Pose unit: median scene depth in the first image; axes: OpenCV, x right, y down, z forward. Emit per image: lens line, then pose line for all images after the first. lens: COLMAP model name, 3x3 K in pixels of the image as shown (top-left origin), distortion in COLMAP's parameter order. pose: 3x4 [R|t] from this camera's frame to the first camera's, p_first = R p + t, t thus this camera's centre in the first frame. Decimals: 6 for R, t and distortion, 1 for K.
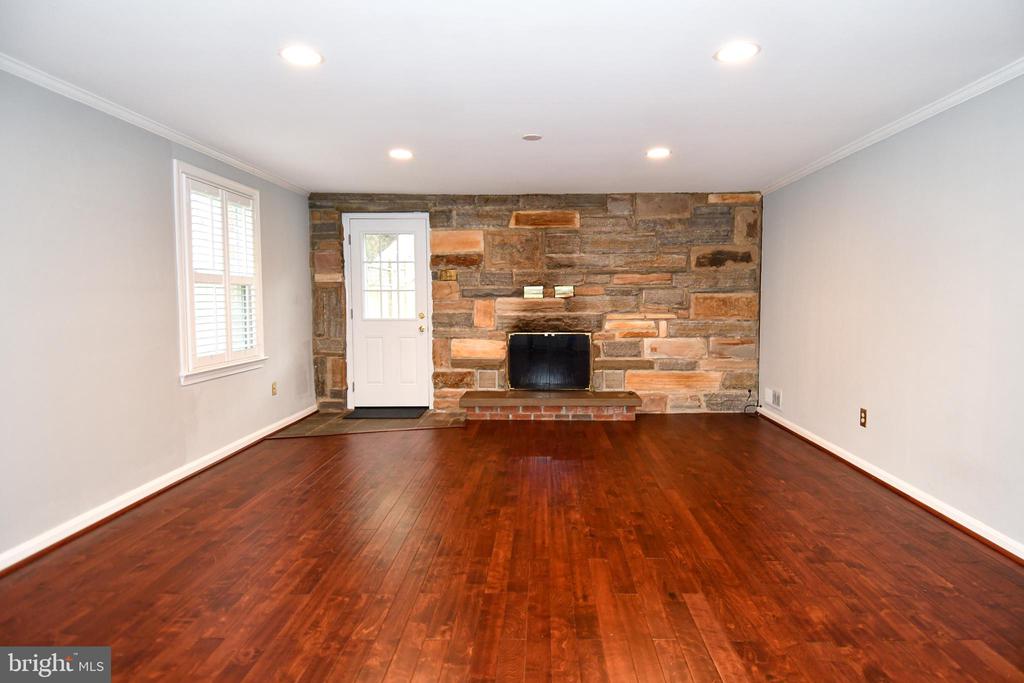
lens RADIAL K [[544.6, 0, 538.5], [0, 544.6, 329.0], [0, 0, 1]] dist [0.070951, -0.075240]
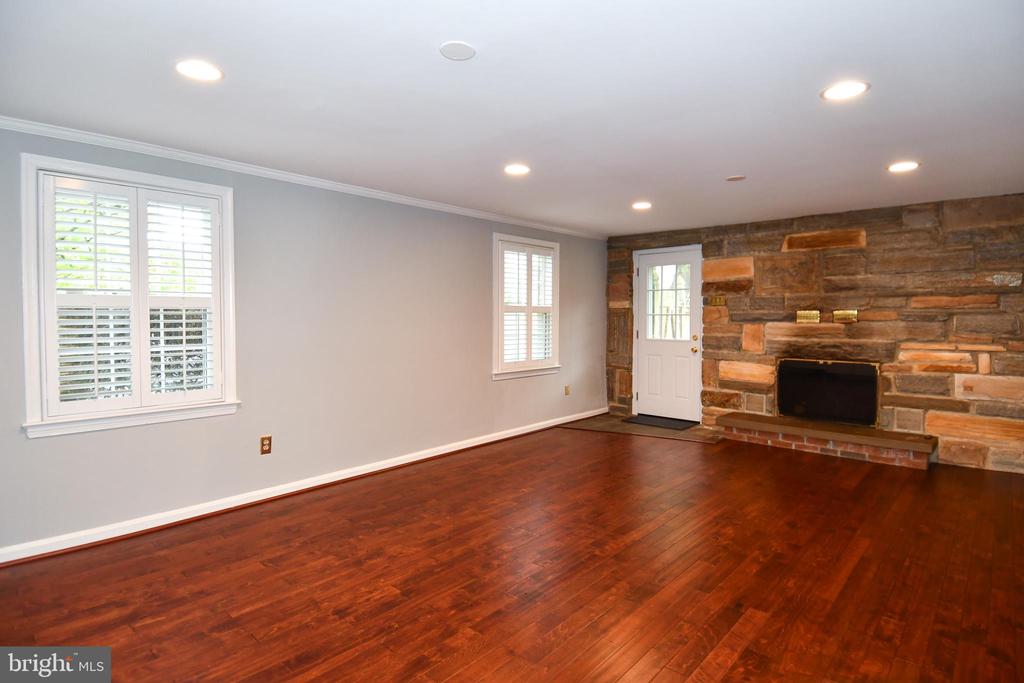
lens RADIAL K [[544.6, 0, 538.5], [0, 544.6, 329.0], [0, 0, 1]] dist [0.070951, -0.075240]
pose [[0.769001, 0.021228, -0.638895, 0.250065], [-0.040397, 0.999065, -0.015429, -0.012457], [0.637970, 0.037674, 0.769139, -0.046605]]
